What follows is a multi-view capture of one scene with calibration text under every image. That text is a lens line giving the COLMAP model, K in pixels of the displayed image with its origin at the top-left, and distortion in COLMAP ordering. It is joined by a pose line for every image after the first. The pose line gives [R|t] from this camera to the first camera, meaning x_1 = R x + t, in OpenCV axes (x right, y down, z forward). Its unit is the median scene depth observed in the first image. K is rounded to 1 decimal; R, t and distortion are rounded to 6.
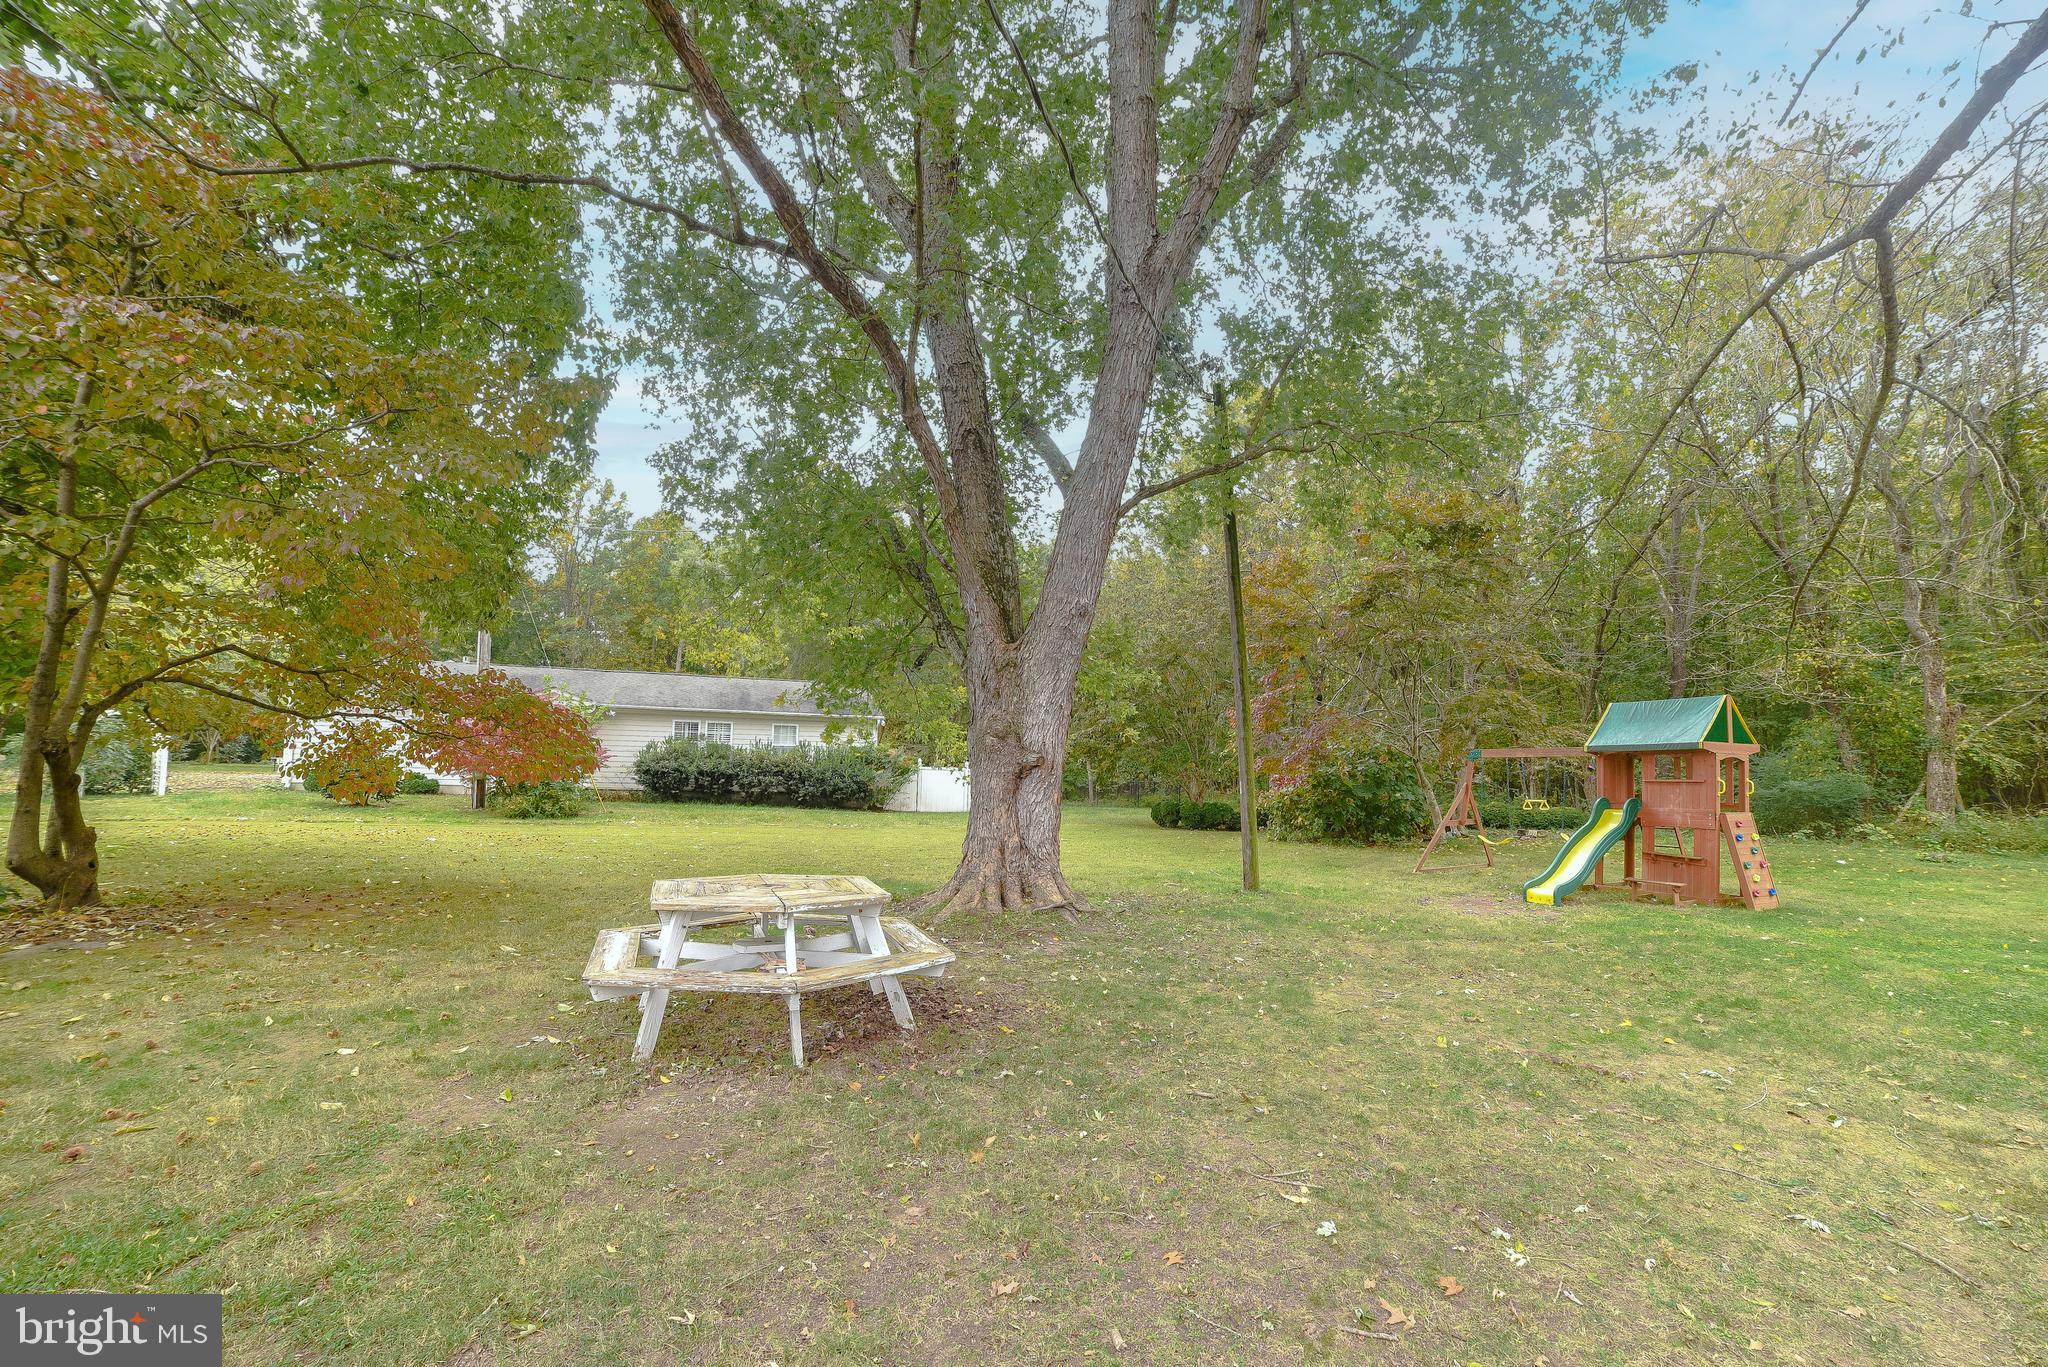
lens RADIAL K [[875.7, 0, 1028.2], [0, 875.7, 727.4], [0, 0, 1]] dist [-0.002427, -0.000167]
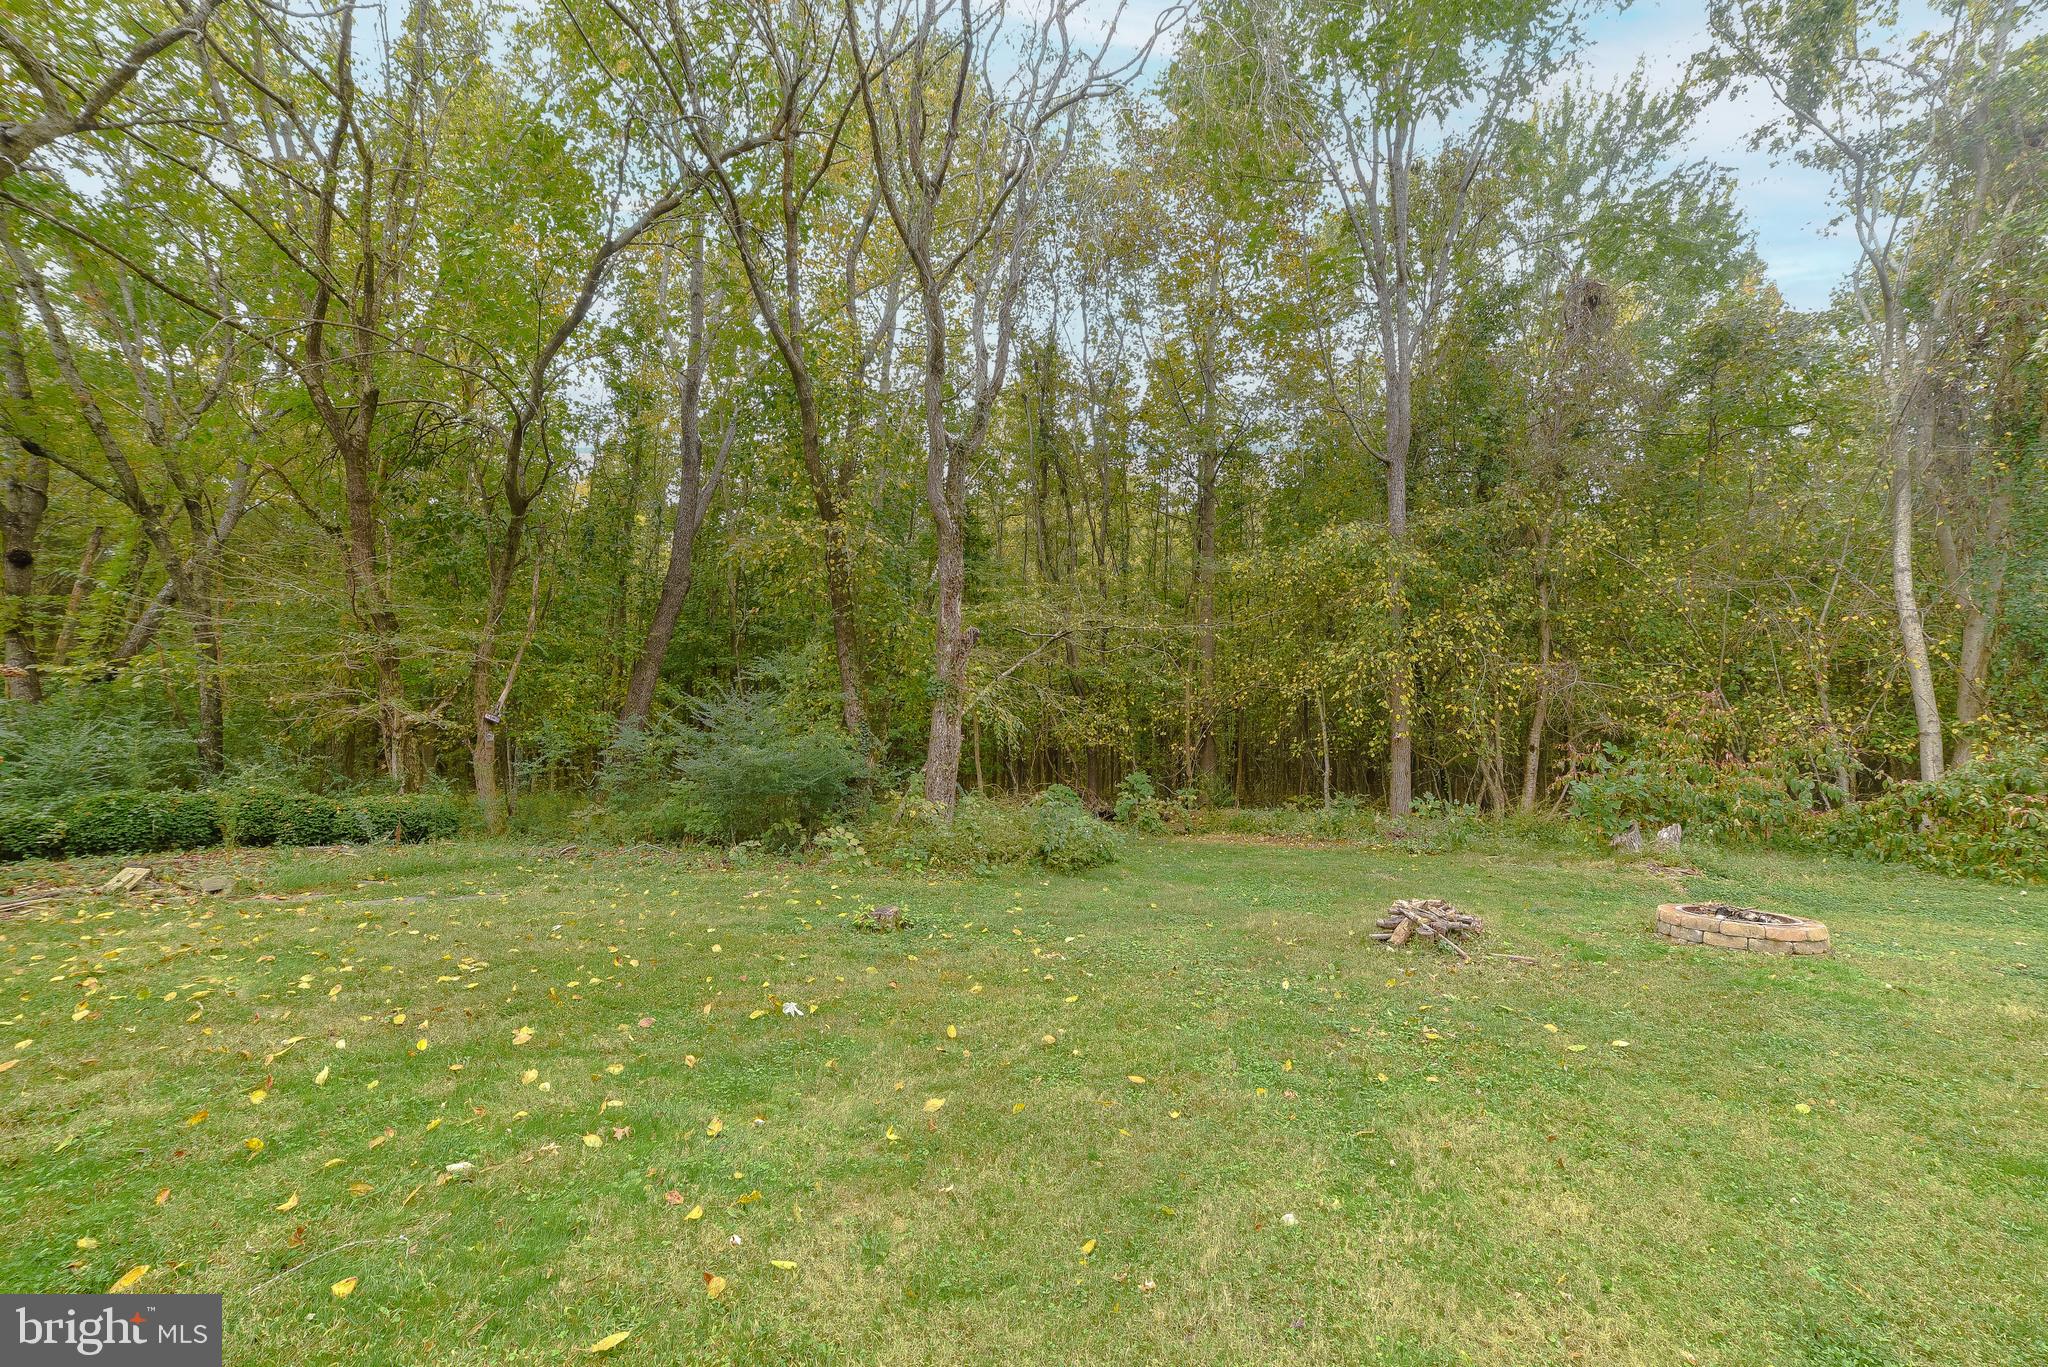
lens RADIAL K [[875.7, 0, 1028.2], [0, 875.7, 727.4], [0, 0, 1]] dist [-0.002427, -0.000167]
pose [[0.672543, 0.037664, 0.739099, 1.072871], [-0.063647, 0.997947, 0.007061, 0.061997], [-0.737316, -0.051790, 0.673560, 0.920469]]
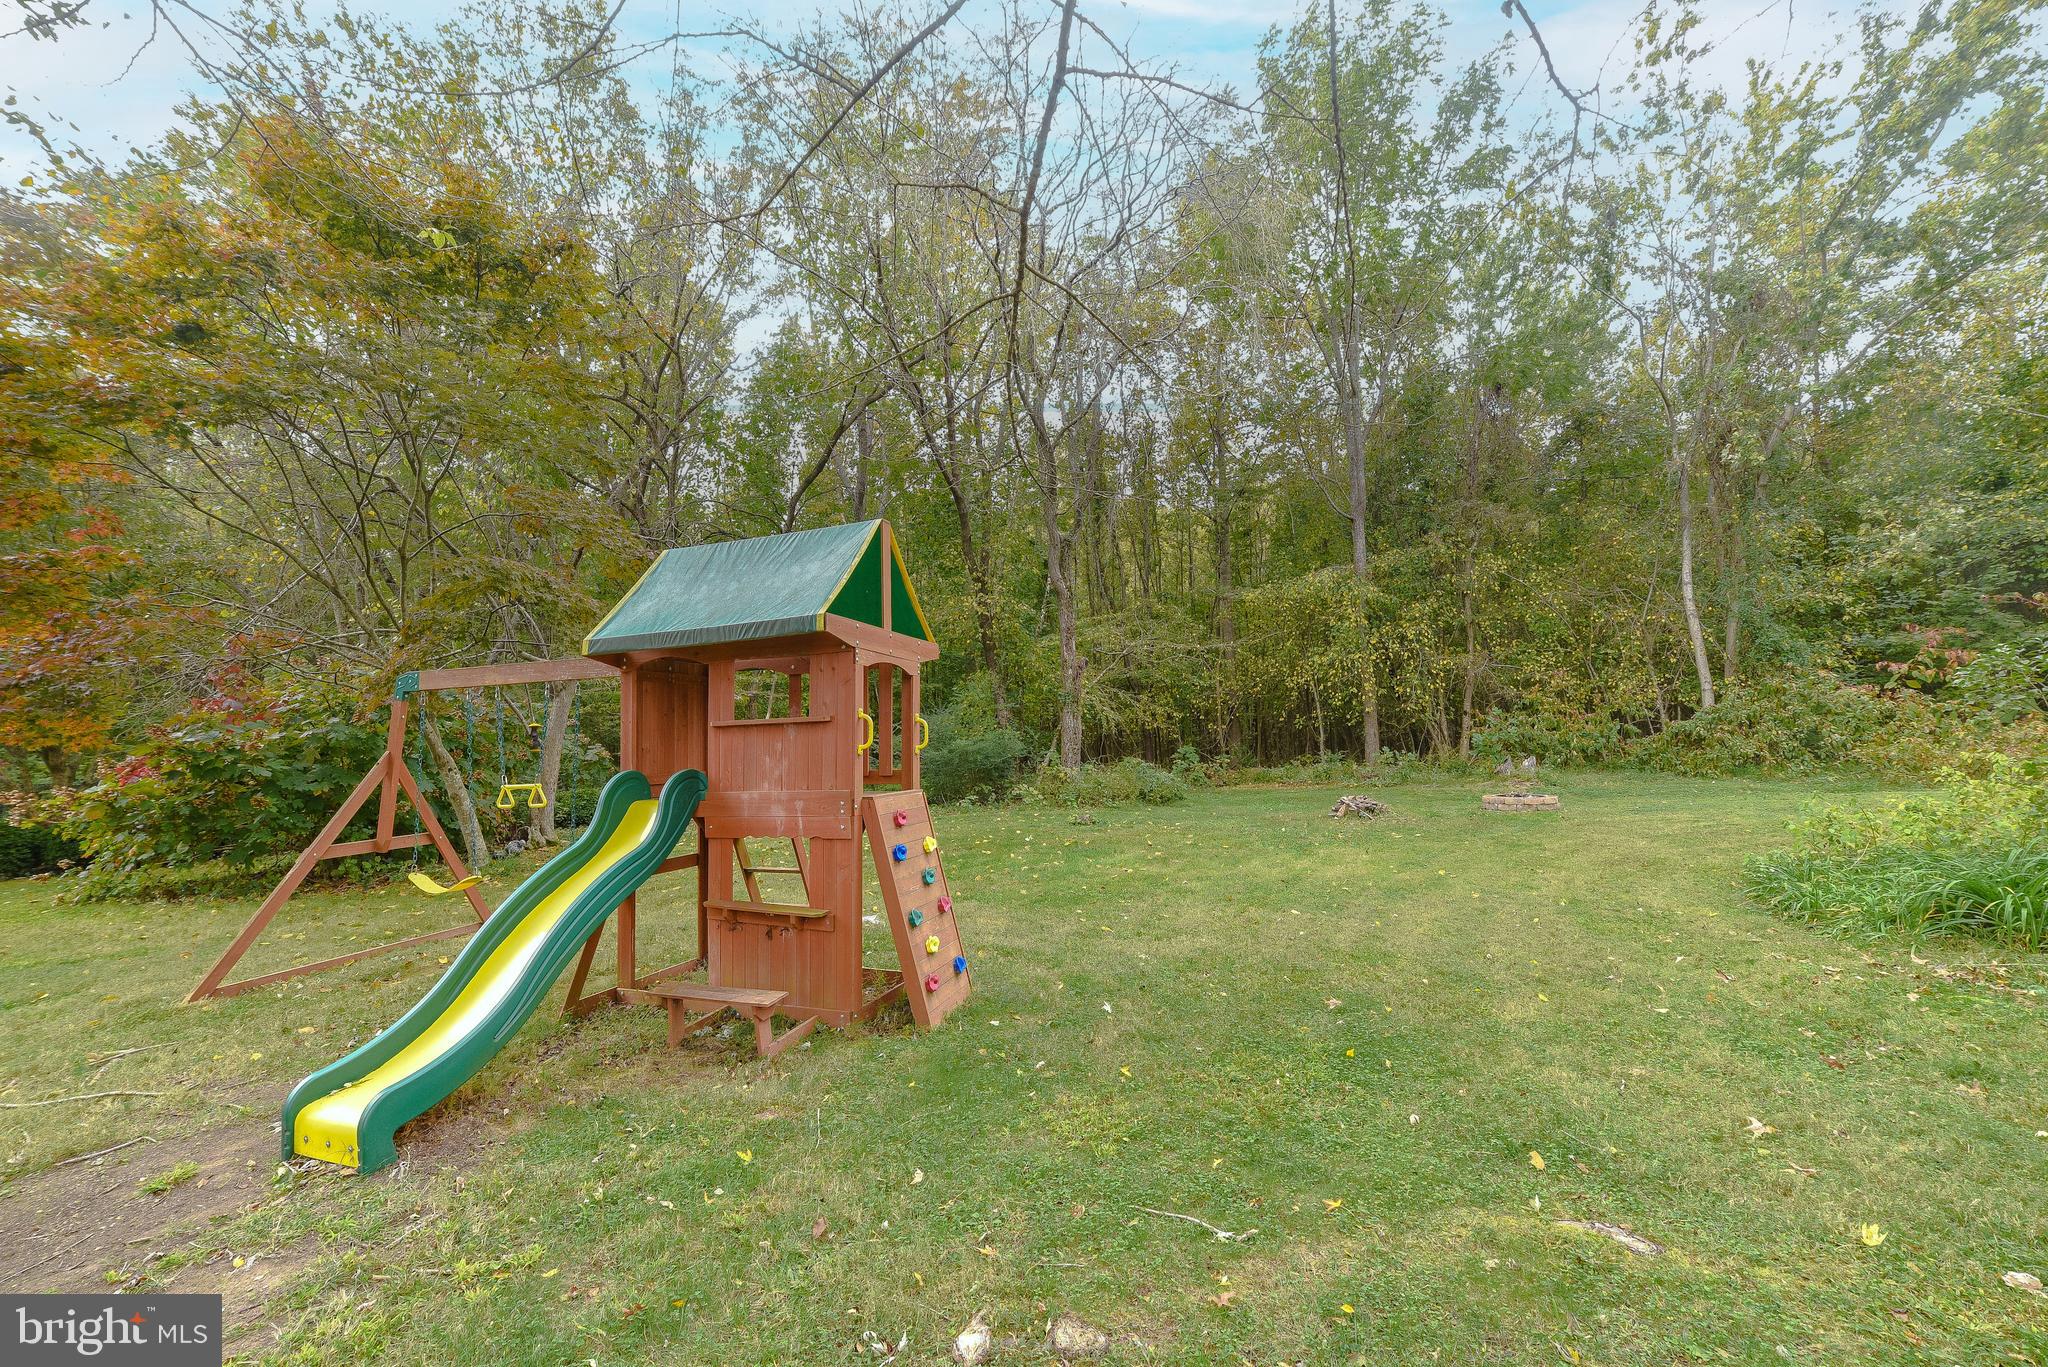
lens RADIAL K [[875.7, 0, 1028.2], [0, 875.7, 727.4], [0, 0, 1]] dist [-0.002427, -0.000167]
pose [[0.688299, -0.009796, 0.725361, 0.497735], [-0.007333, 0.999764, 0.020461, 0.052896], [-0.725390, -0.019403, 0.688065, 0.602842]]
